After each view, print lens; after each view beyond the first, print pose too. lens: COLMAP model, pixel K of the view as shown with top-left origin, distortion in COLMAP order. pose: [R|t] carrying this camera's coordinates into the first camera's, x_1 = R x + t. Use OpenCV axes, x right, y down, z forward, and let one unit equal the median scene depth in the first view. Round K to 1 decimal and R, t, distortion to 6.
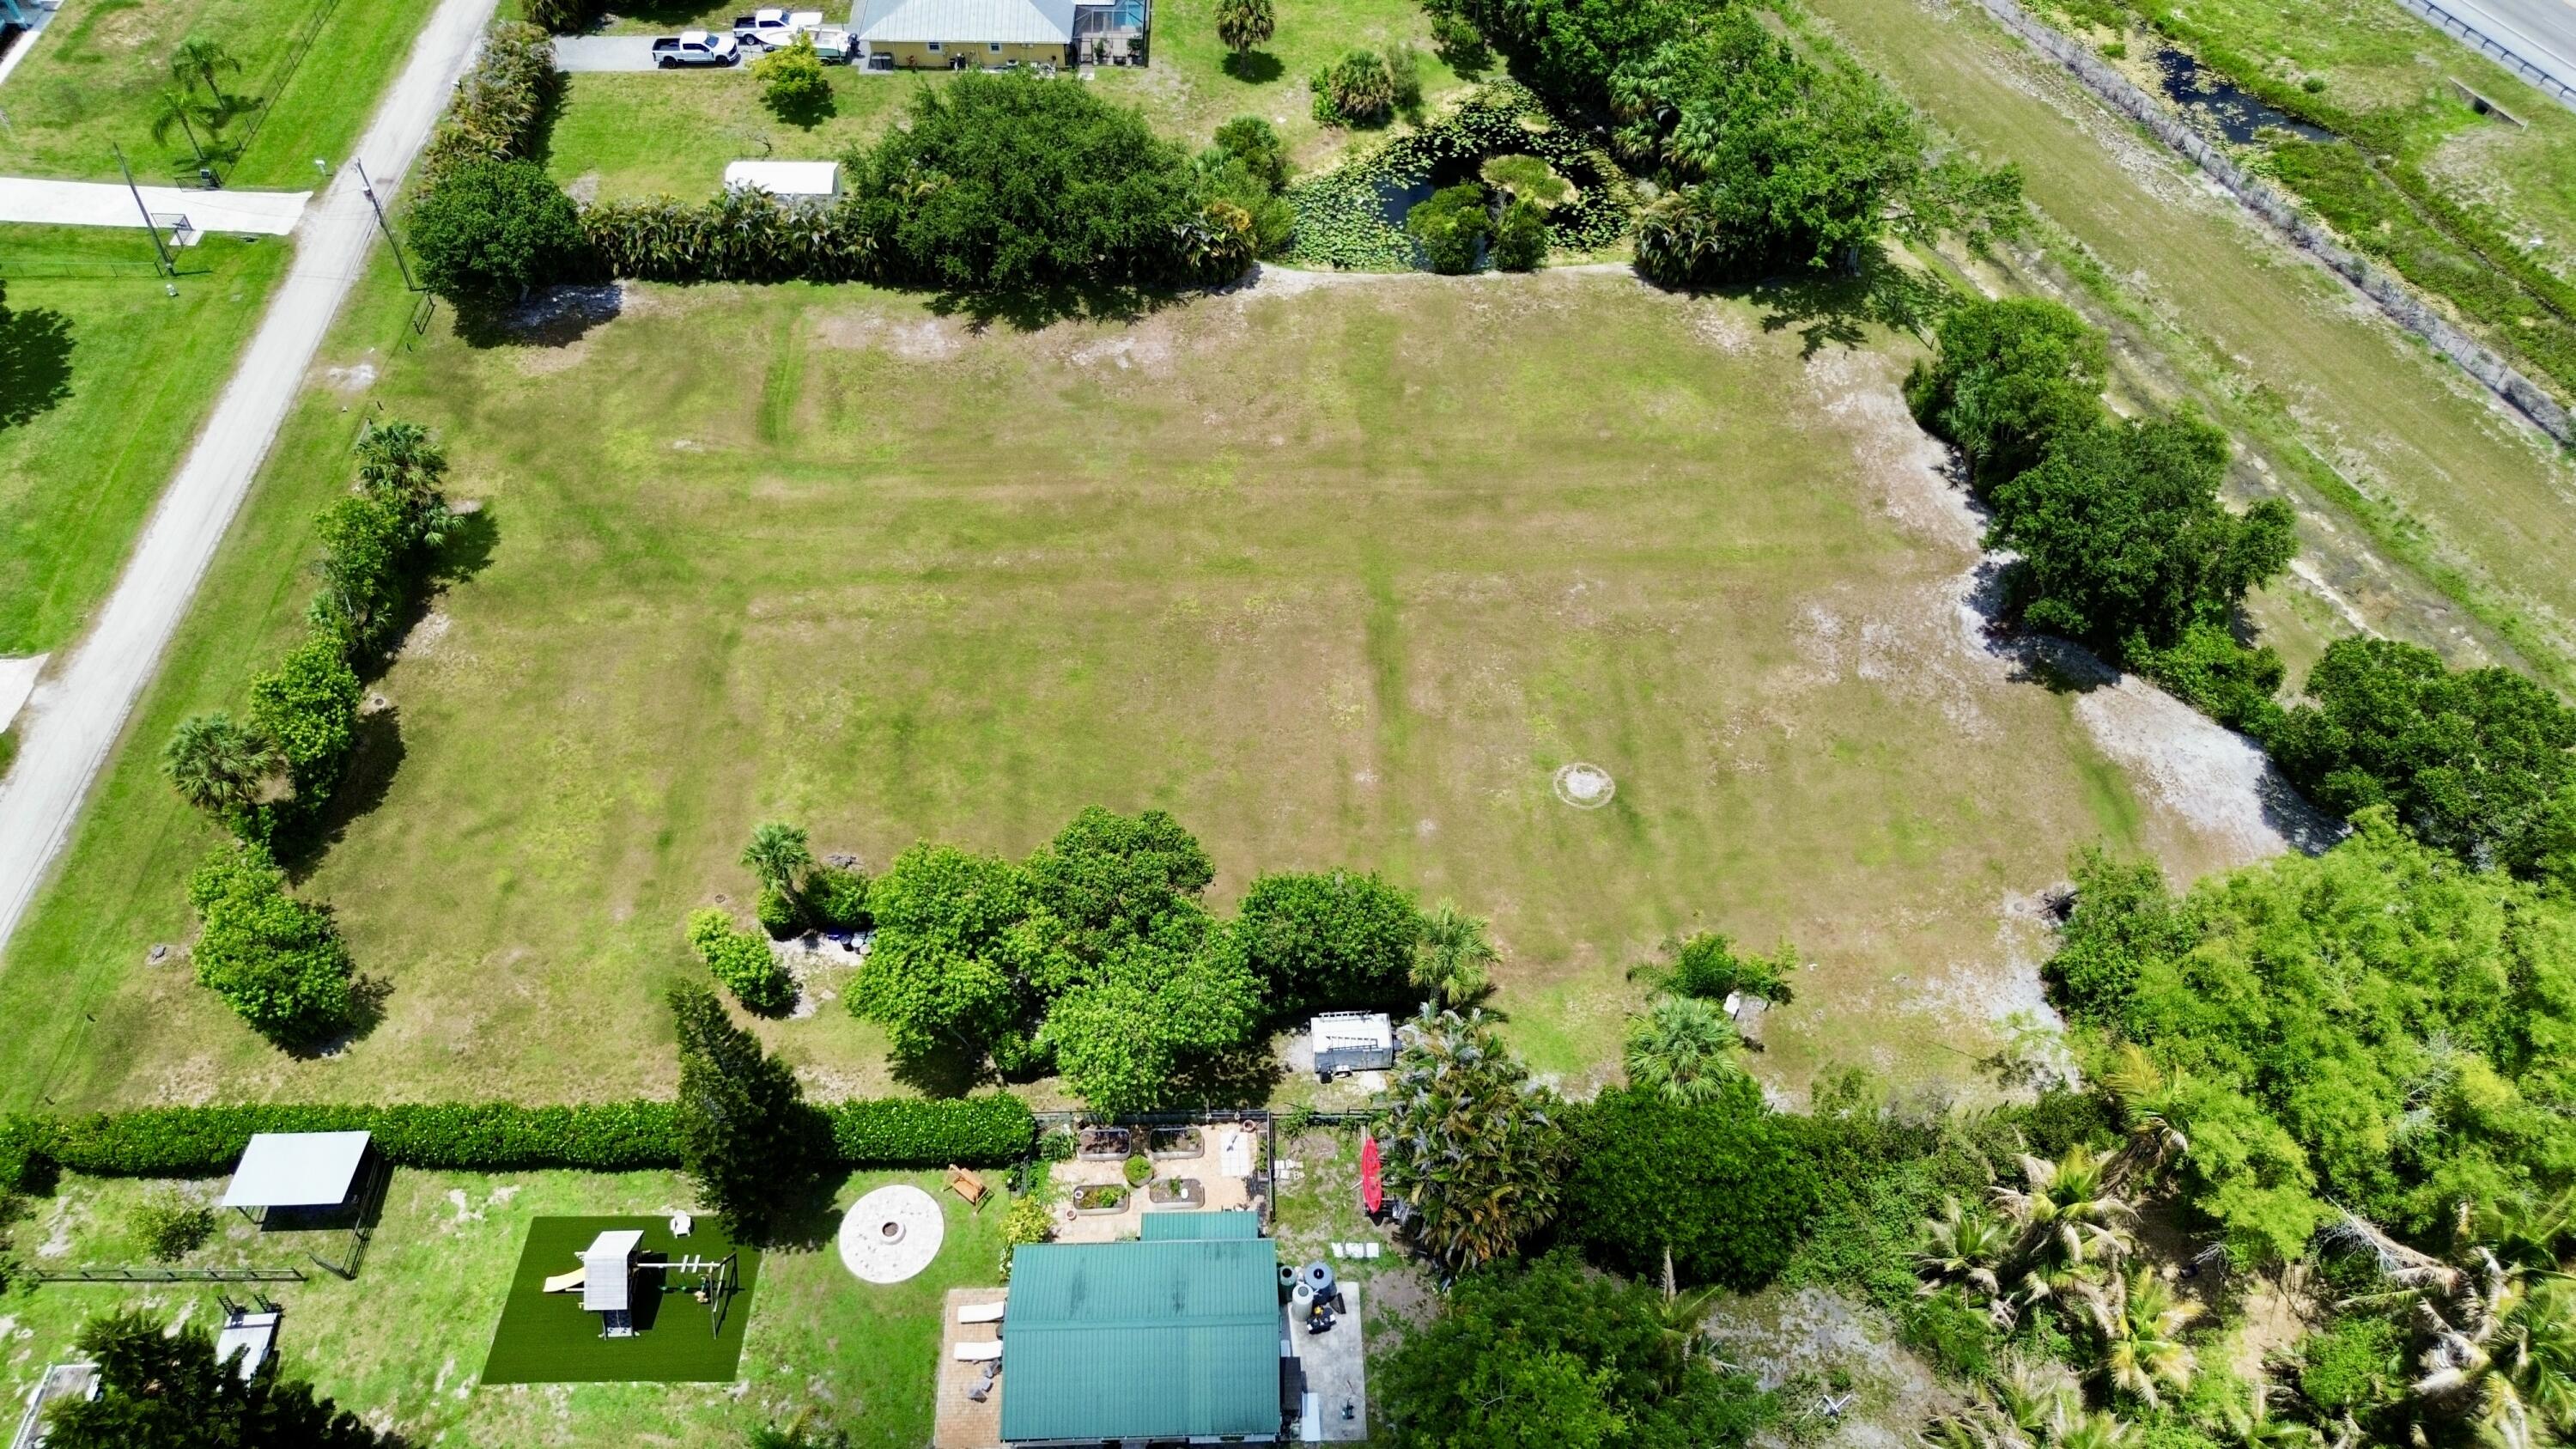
lens RADIAL K [[1843.0, 0, 1290.7], [0, 1843.0, 710.2], [0, 0, 1]] dist [0.059057, -0.058486]
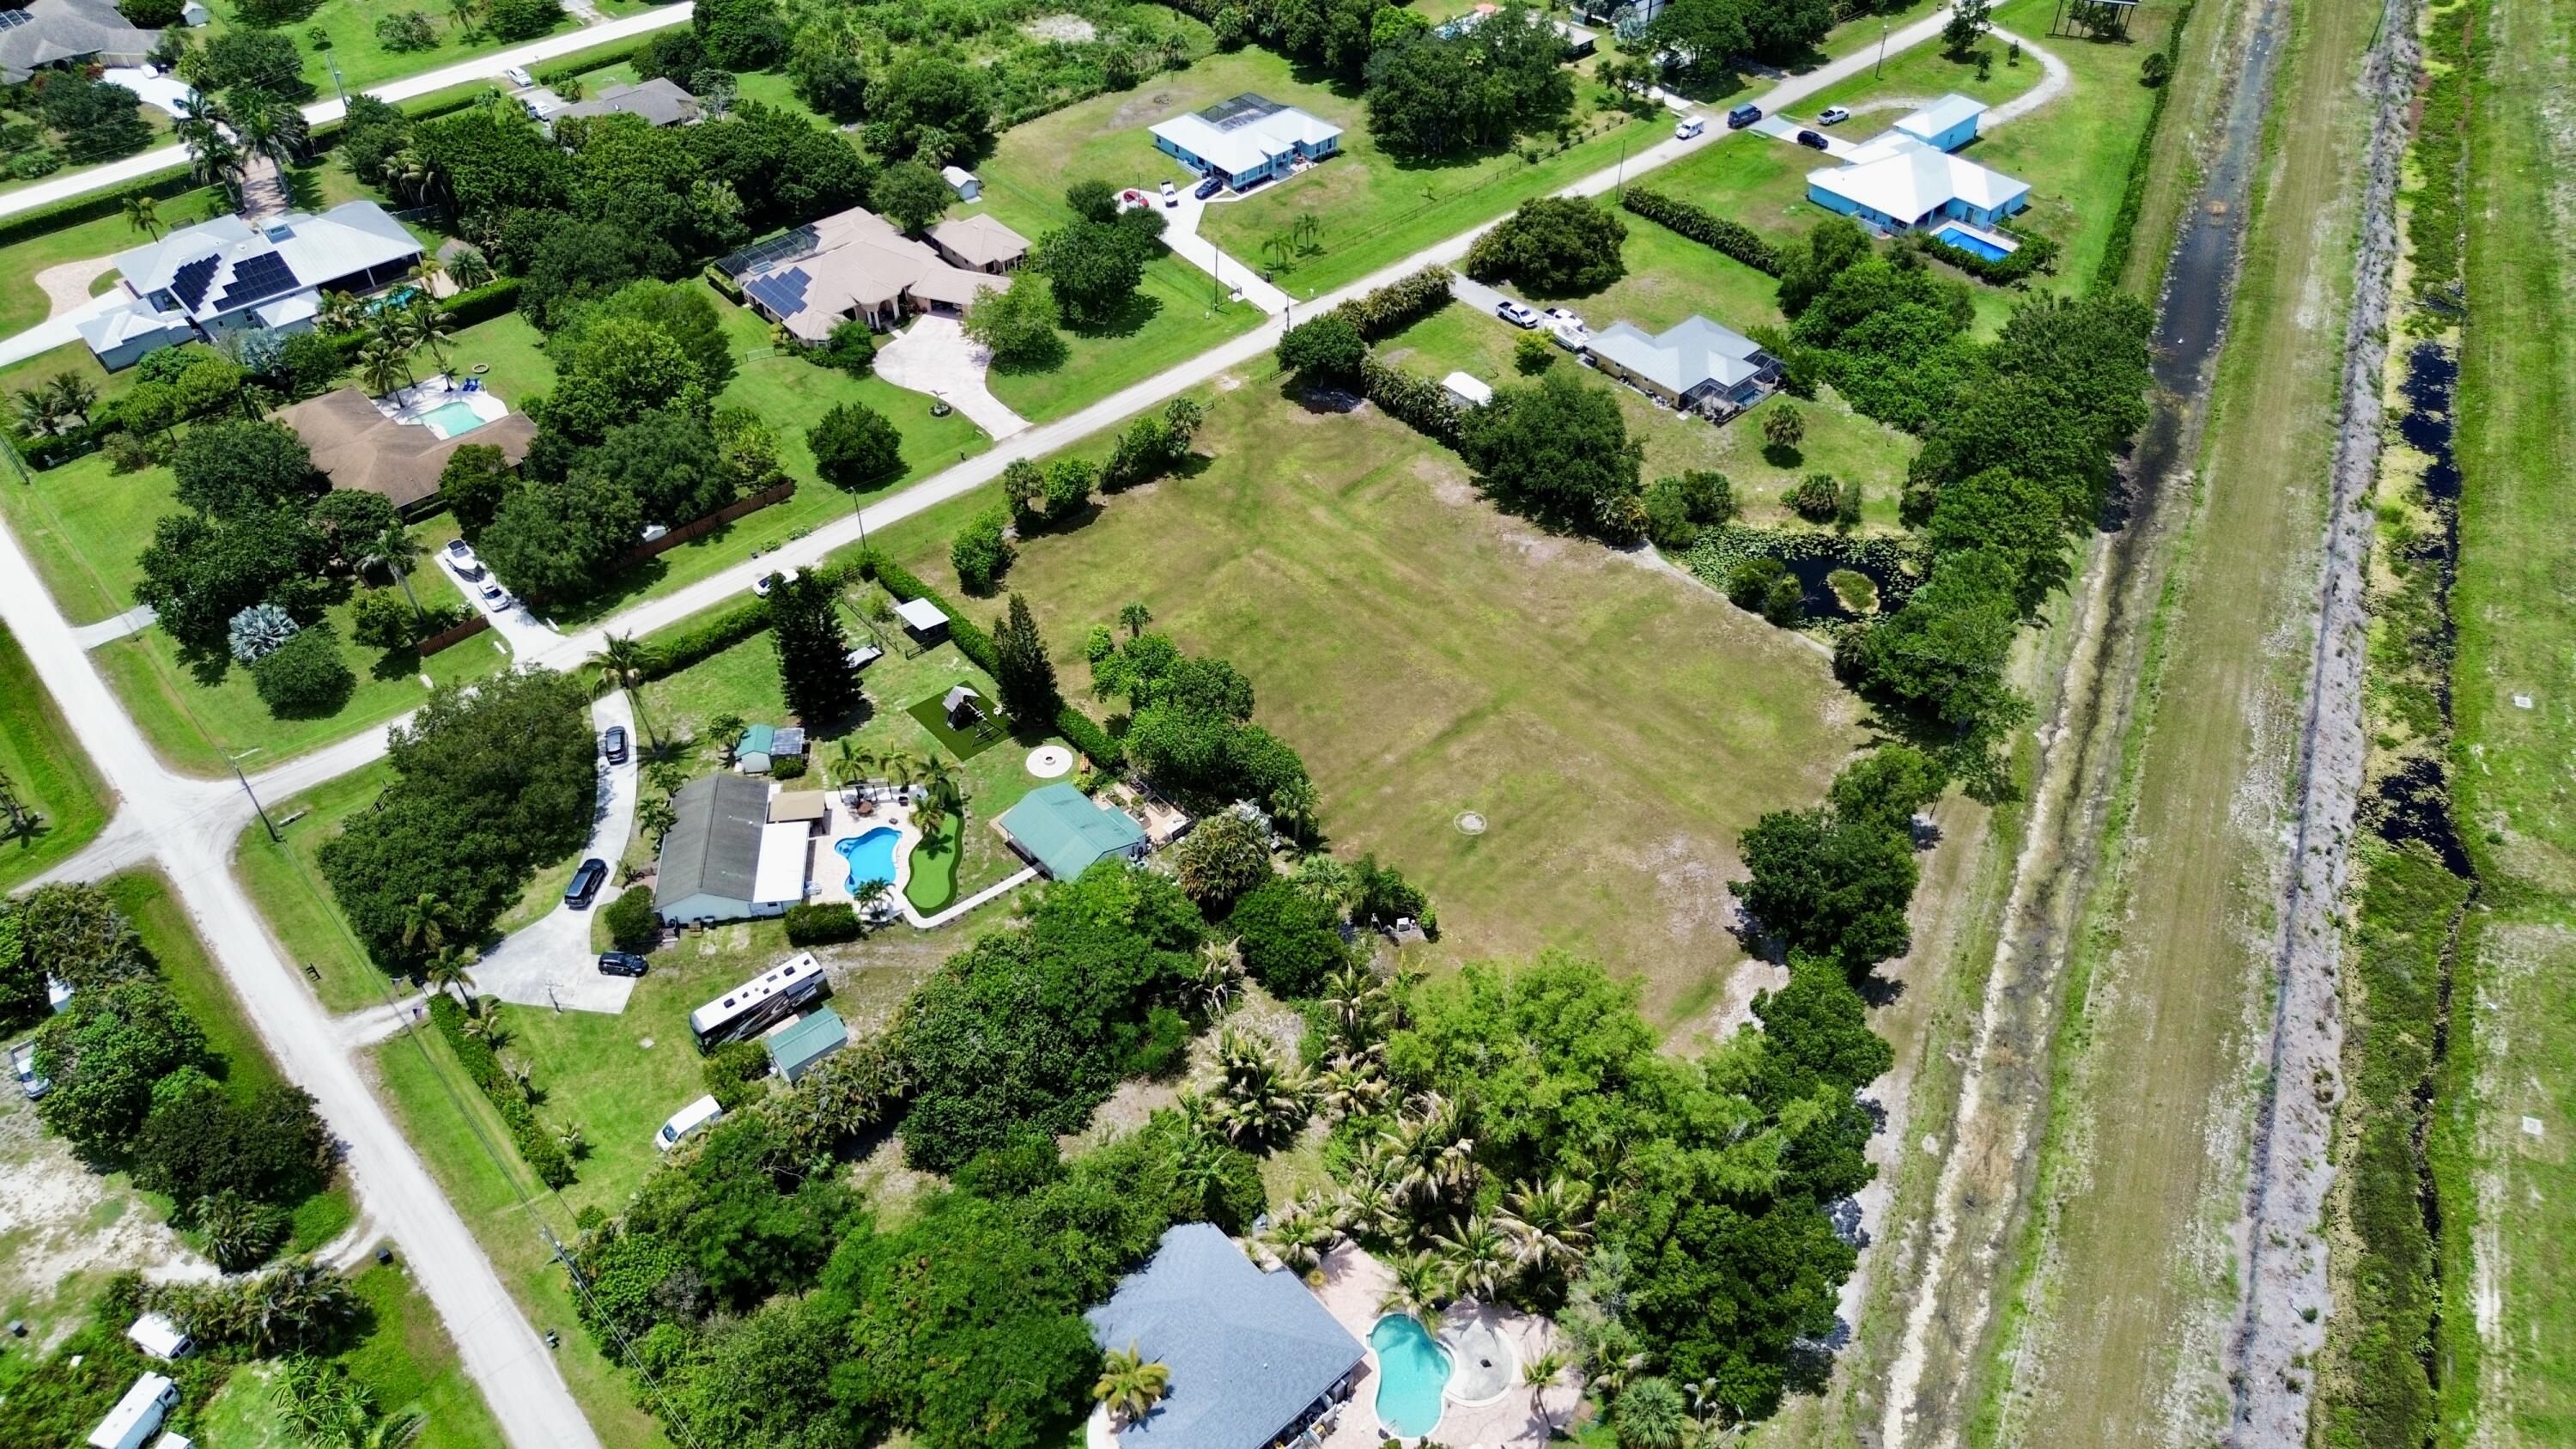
lens RADIAL K [[1843.0, 0, 1290.7], [0, 1843.0, 710.2], [0, 0, 1]] dist [0.059057, -0.058486]
pose [[0.656852, 0.492420, -0.571024, 0.822702], [-0.561044, 0.825136, 0.066181, -0.056563], [0.503762, 0.276898, 0.818261, -0.475646]]
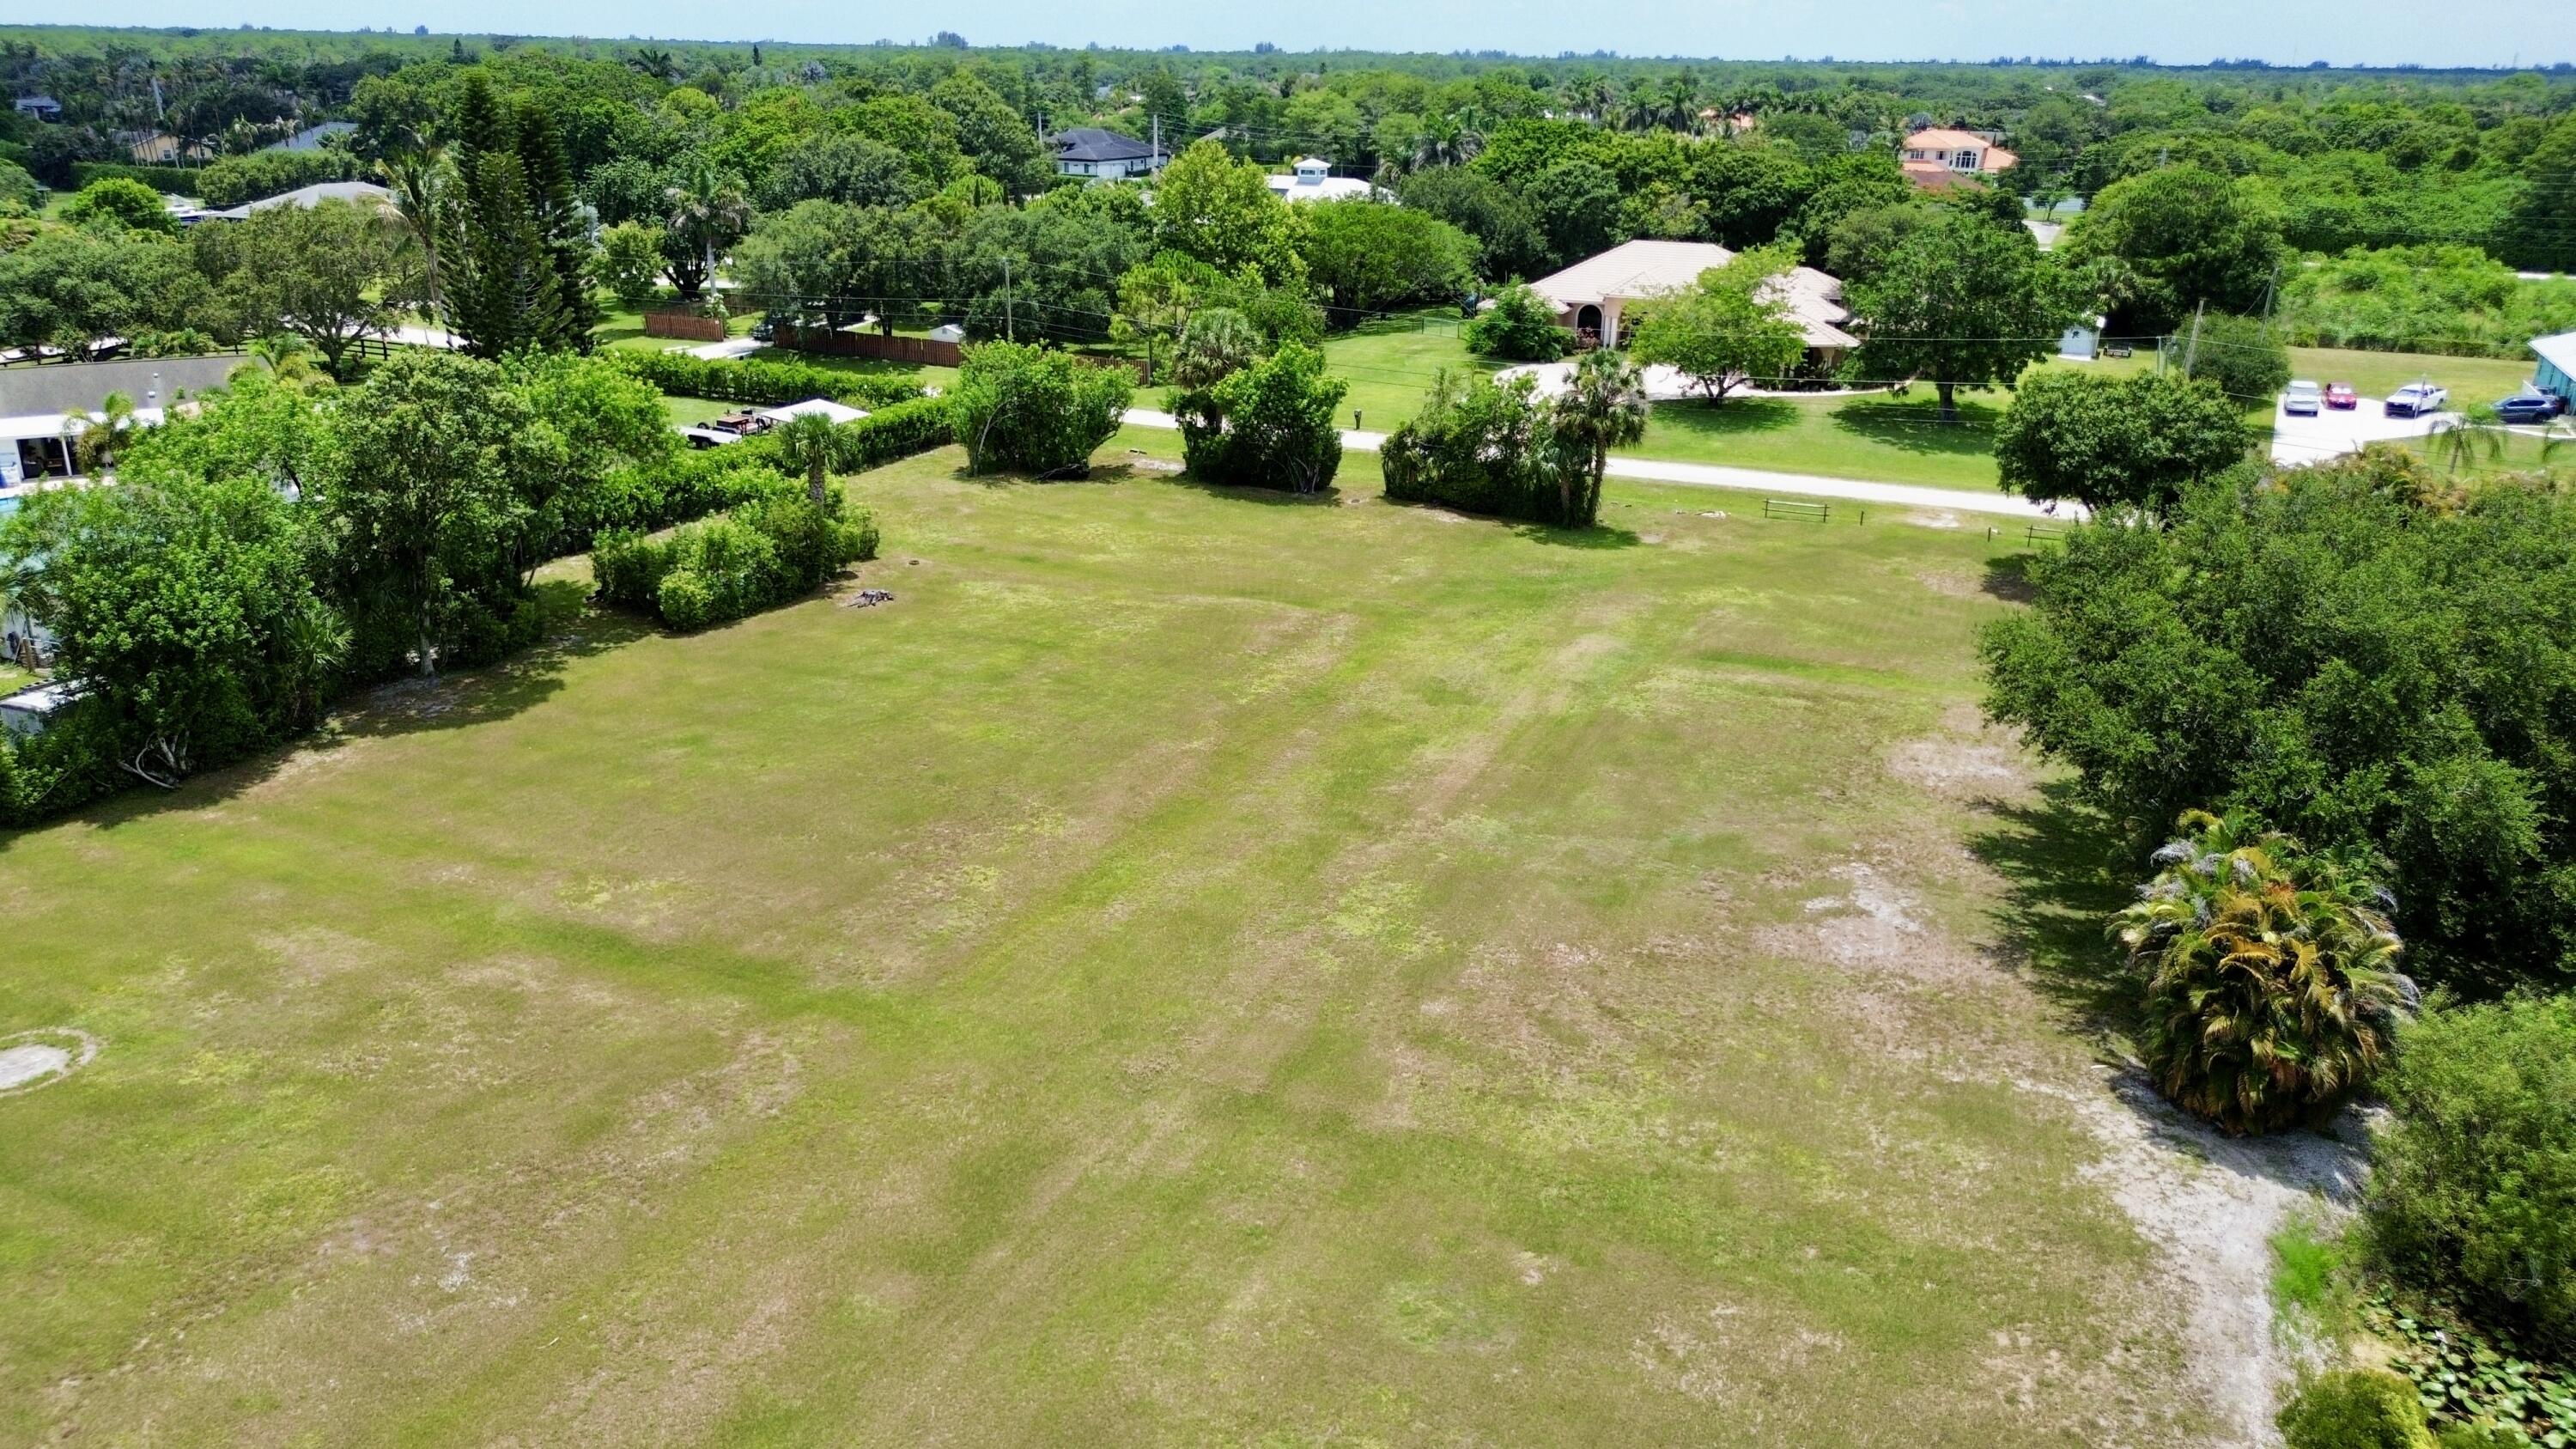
lens RADIAL K [[1843.0, 0, 1290.7], [0, 1843.0, 710.2], [0, 0, 1]] dist [0.059057, -0.058486]
pose [[-0.418342, 0.281902, -0.863436, 0.306743], [-0.705119, 0.498421, 0.504365, -0.334844], [0.572536, 0.819822, -0.009737, 0.896916]]
